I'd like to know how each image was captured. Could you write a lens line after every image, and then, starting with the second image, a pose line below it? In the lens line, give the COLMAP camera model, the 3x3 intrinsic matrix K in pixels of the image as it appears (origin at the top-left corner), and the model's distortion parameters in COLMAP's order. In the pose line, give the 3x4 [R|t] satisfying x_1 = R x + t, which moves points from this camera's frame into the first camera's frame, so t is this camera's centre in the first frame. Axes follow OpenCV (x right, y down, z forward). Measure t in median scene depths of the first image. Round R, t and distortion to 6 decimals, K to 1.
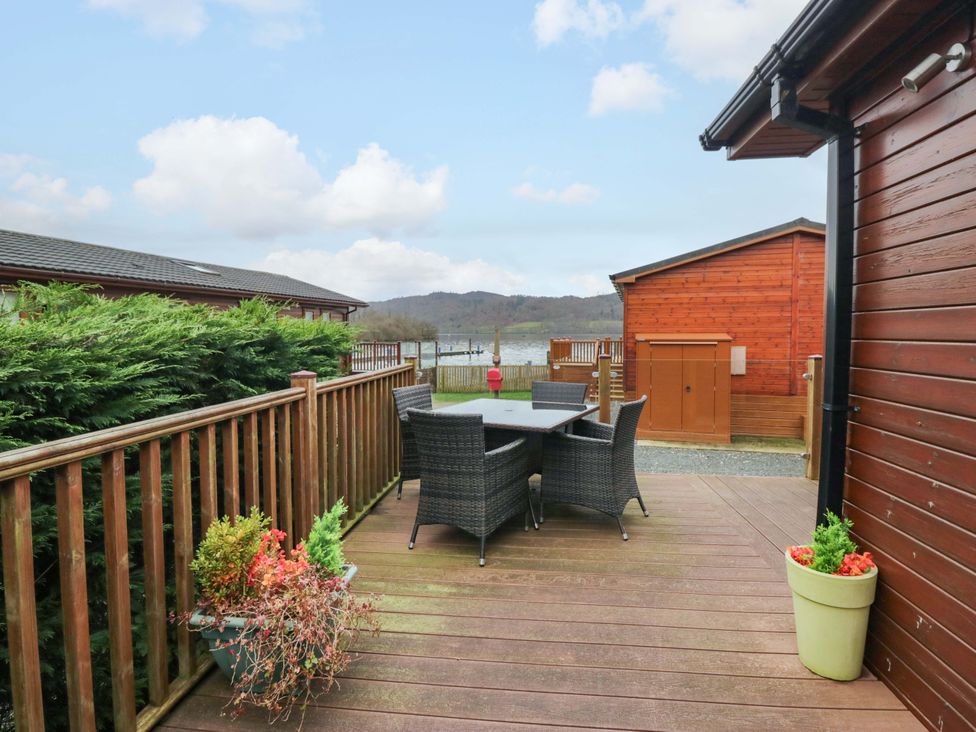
lens RADIAL K [[509.1, 0, 486.3], [0, 509.1, 356.1], [0, 0, 1]] dist [0.005408, -0.017283]
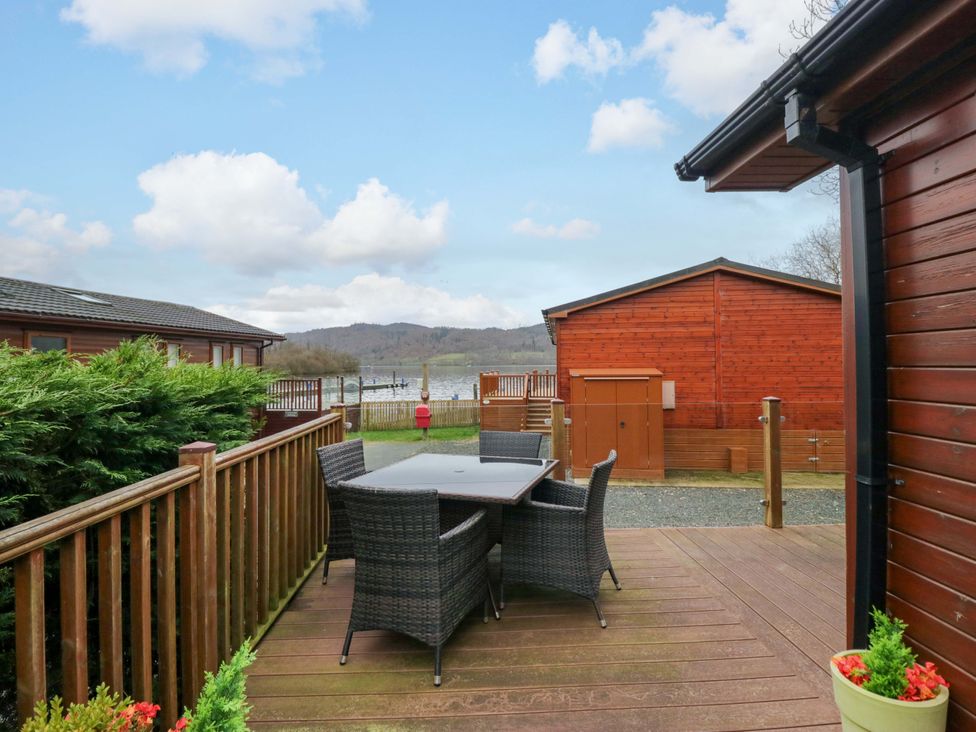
lens RADIAL K [[509.1, 0, 486.3], [0, 509.1, 356.1], [0, 0, 1]] dist [0.005408, -0.017283]
pose [[0.988922, -0.004196, 0.148378, -0.033126], [0.013372, 0.998054, -0.060898, -0.030273], [-0.147834, 0.062208, 0.987054, 0.127318]]
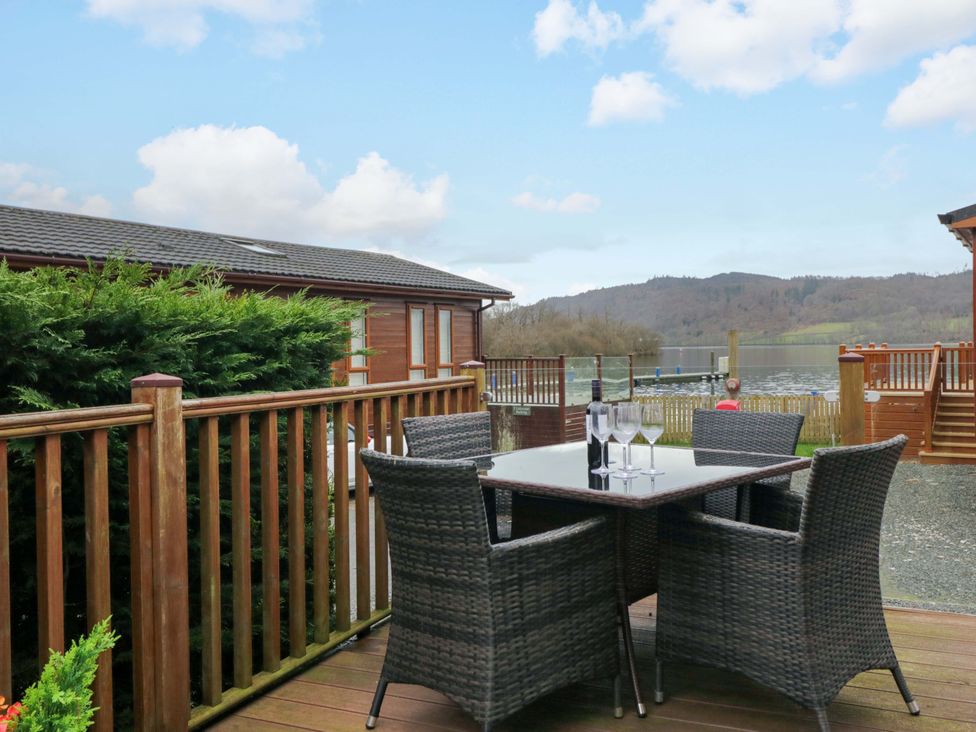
lens RADIAL K [[837.2, 0, 481.4], [0, 837.2, 355.0], [0, 0, 1]] dist [0.013099, -0.000952]
pose [[0.952833, -0.014663, -0.303139, 0.160103], [0.003965, 0.999348, -0.035875, 0.028104], [0.303468, 0.032981, 0.952271, 0.168111]]
